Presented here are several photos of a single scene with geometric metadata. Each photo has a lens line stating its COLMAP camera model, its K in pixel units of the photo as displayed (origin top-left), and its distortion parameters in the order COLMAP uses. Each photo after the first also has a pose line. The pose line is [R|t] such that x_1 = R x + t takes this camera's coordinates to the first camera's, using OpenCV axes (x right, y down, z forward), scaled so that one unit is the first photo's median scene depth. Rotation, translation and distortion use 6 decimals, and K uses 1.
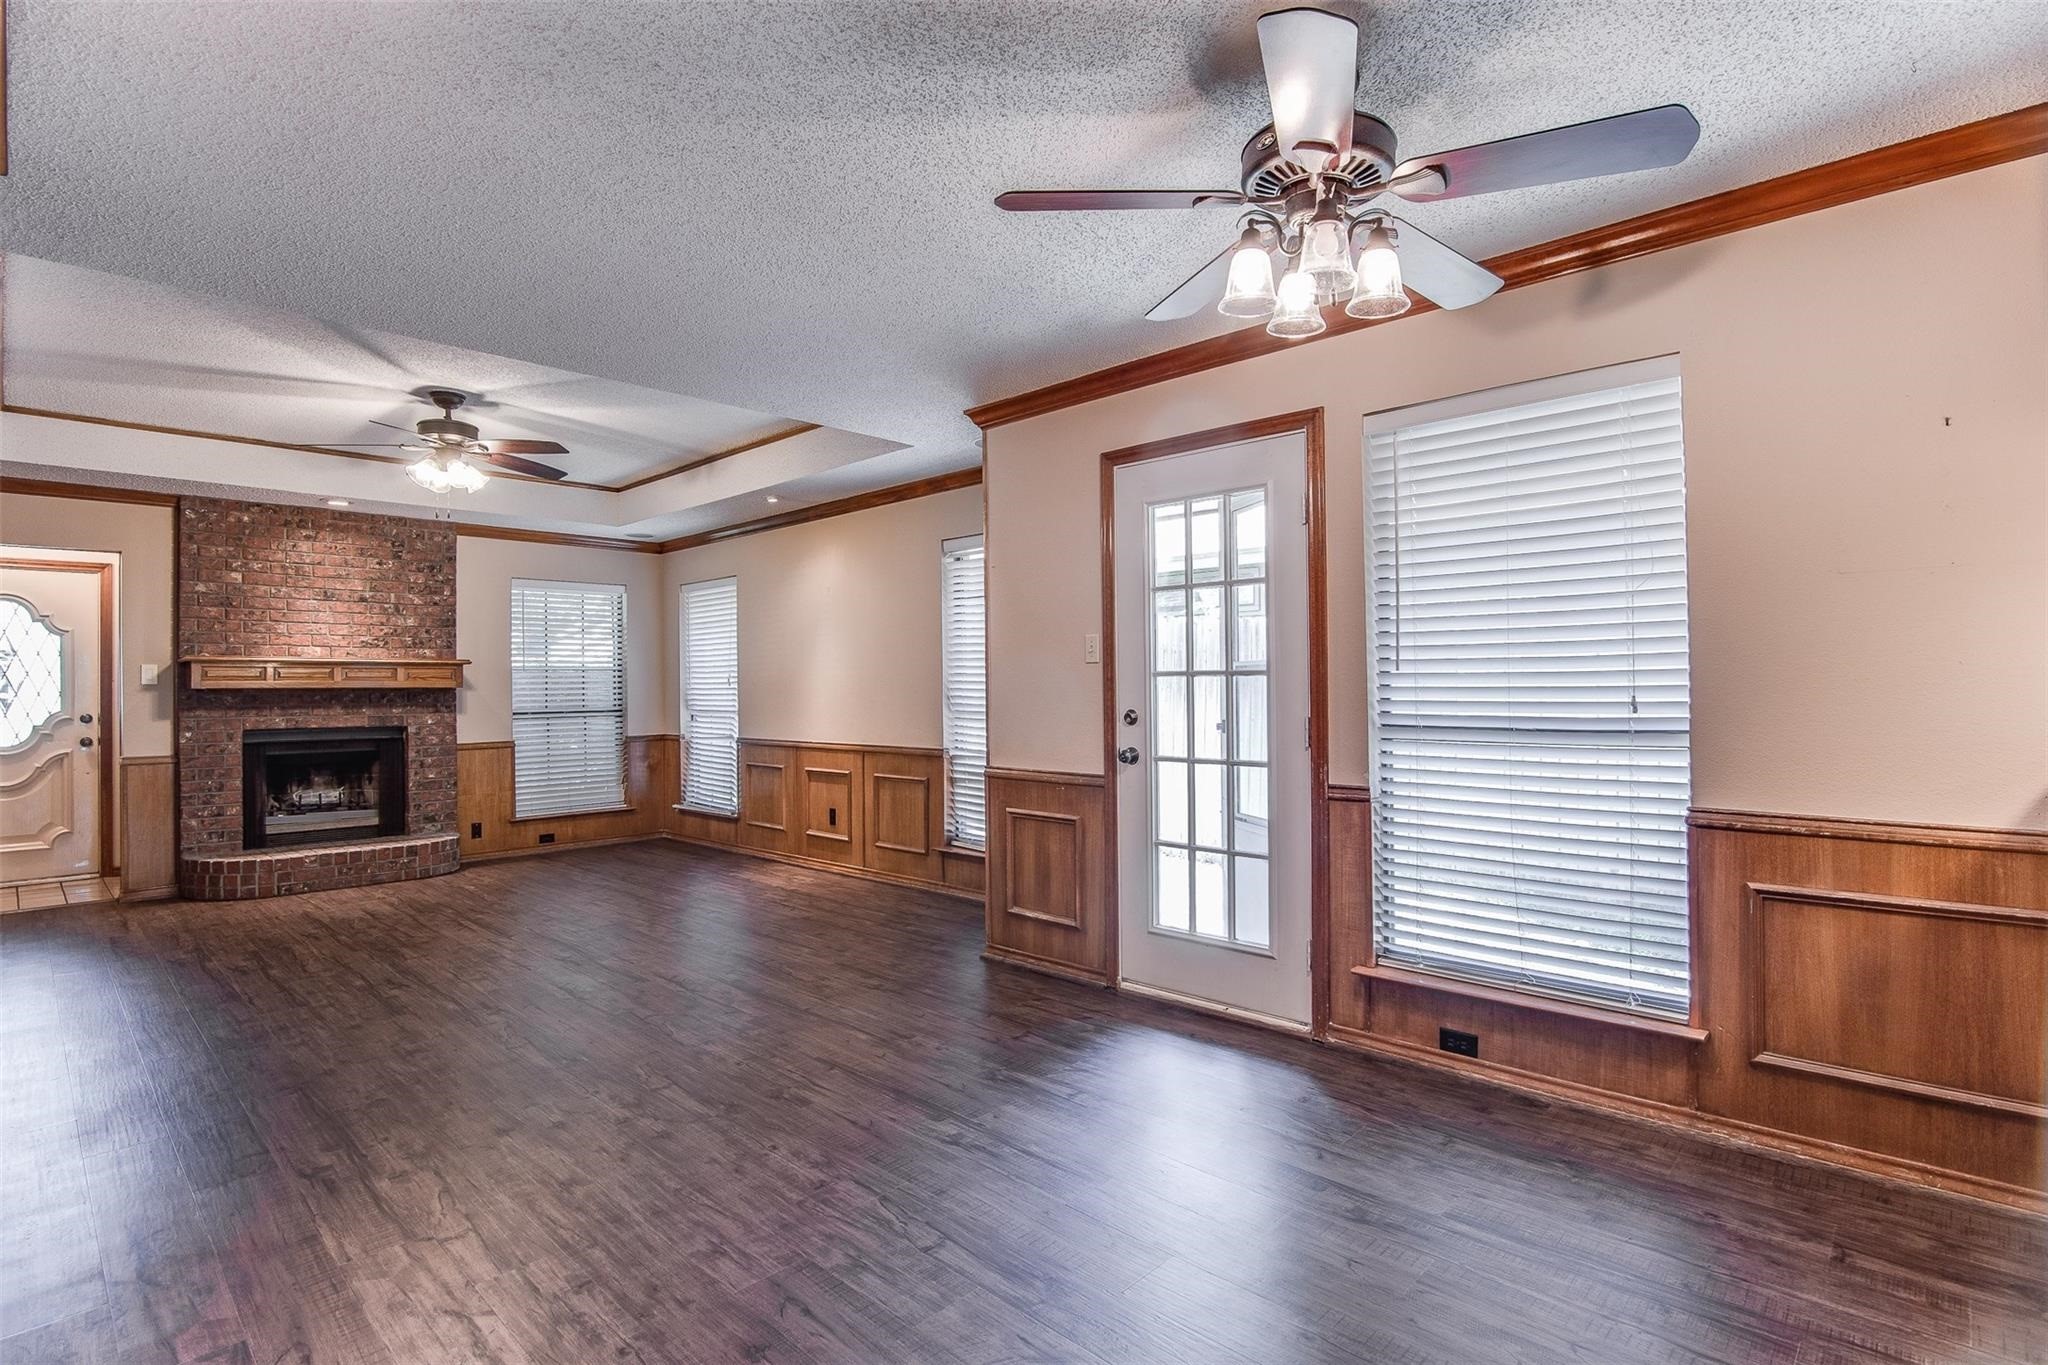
lens RADIAL K [[997.5, 0, 1025.9], [0, 997.5, 682.5], [0, 0, 1]] dist [-0.006676, -0.000779]
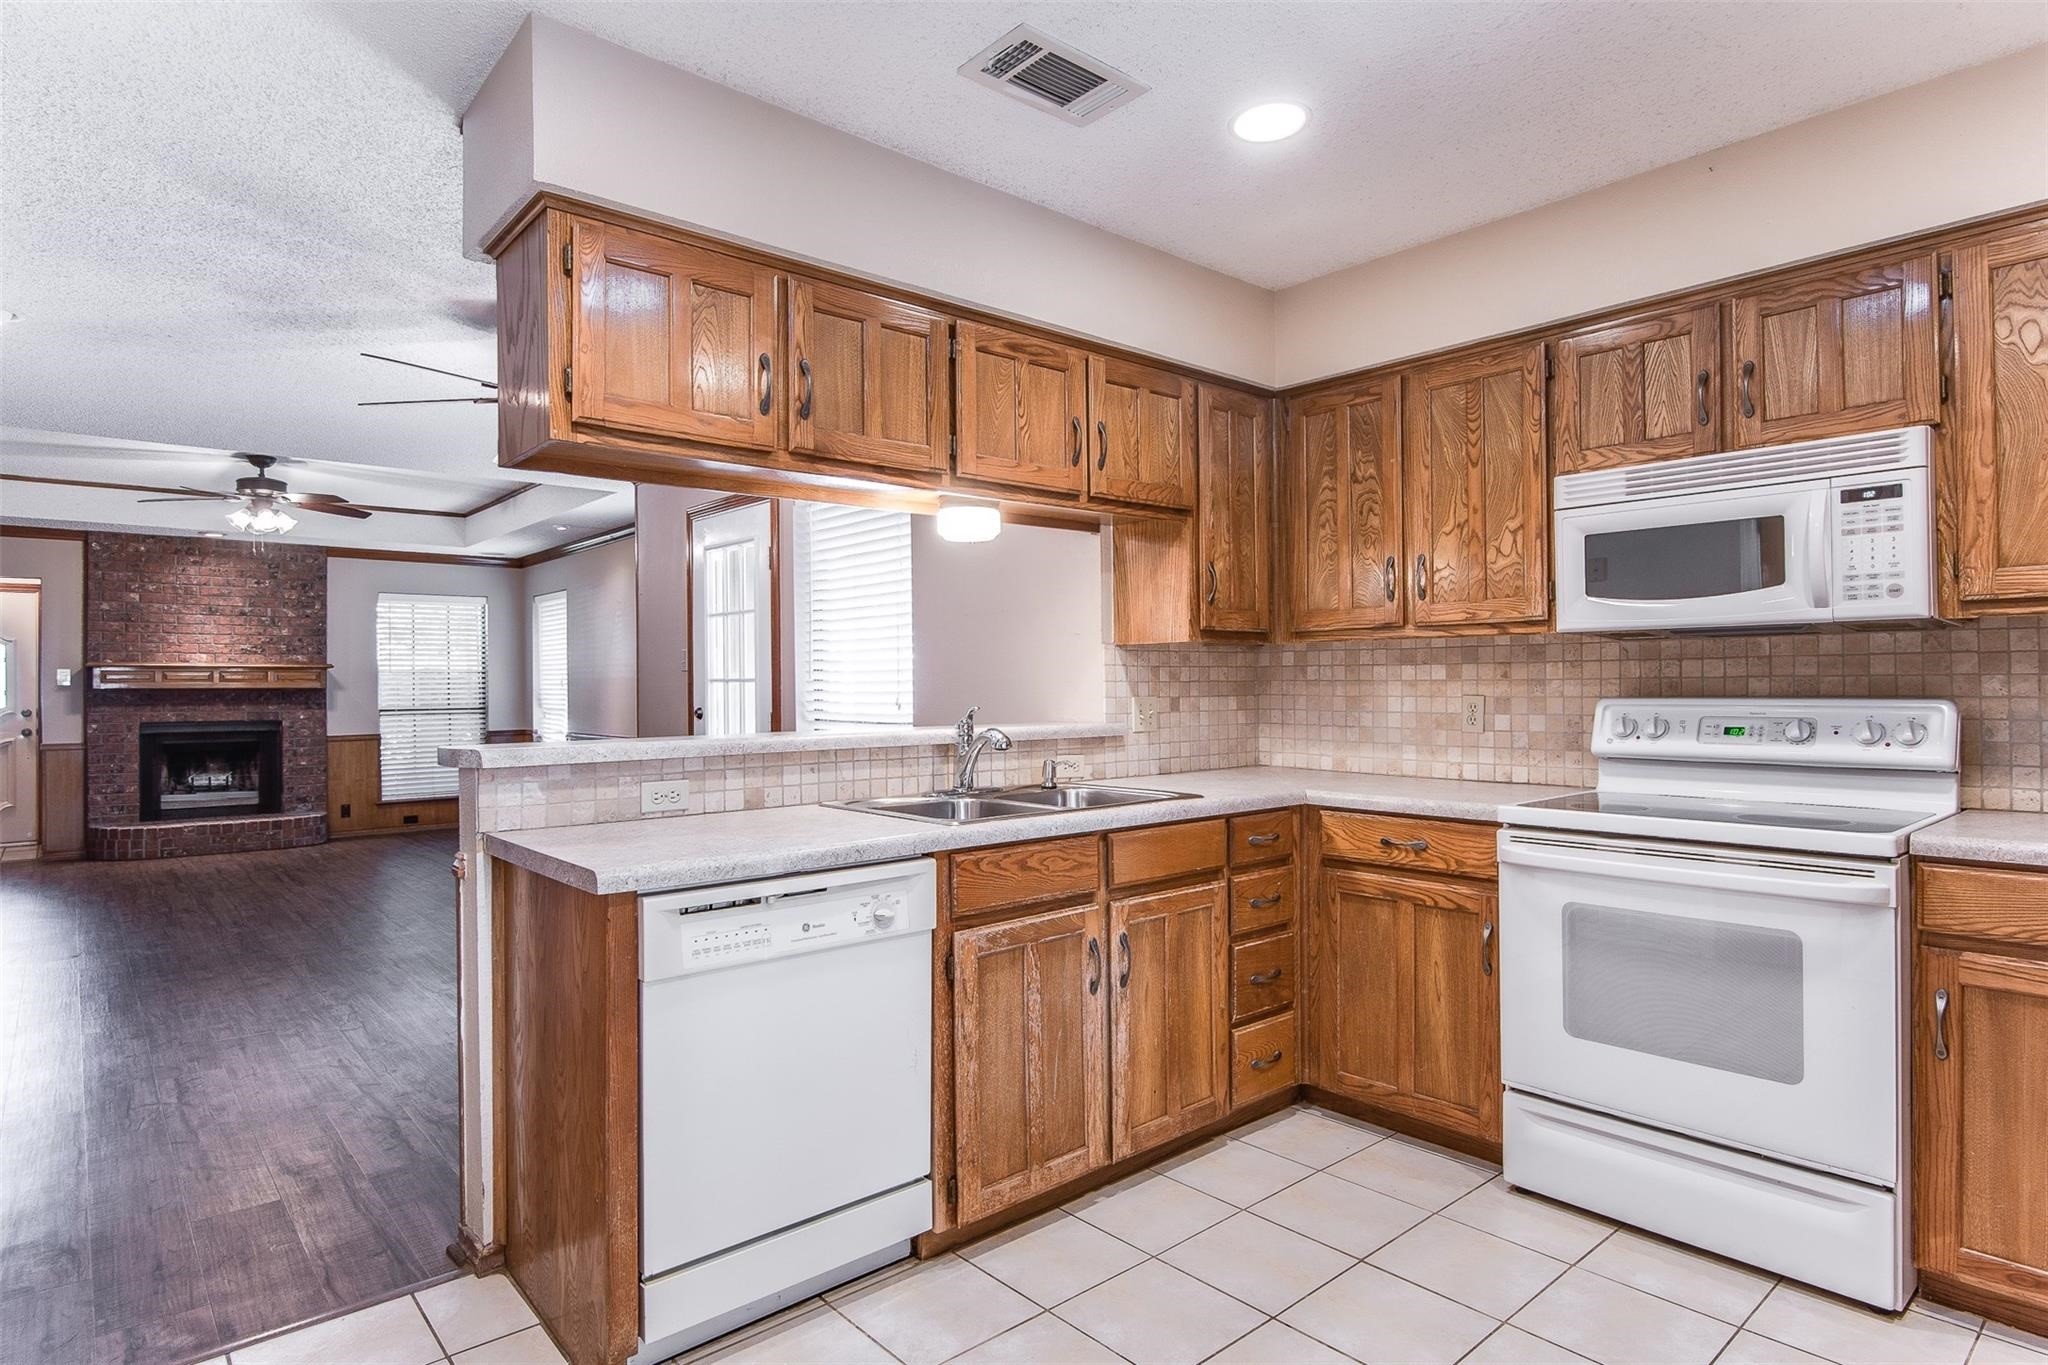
lens RADIAL K [[1114.2, 0, 1022.8], [0, 1114.2, 682.6], [0, 0, 1]] dist [0.001555, 0.000872]
pose [[0.995657, 0.001640, -0.093081, 0.393830], [-0.001401, 0.999996, 0.002629, -0.006178], [0.093085, -0.002487, 0.995655, -0.245766]]
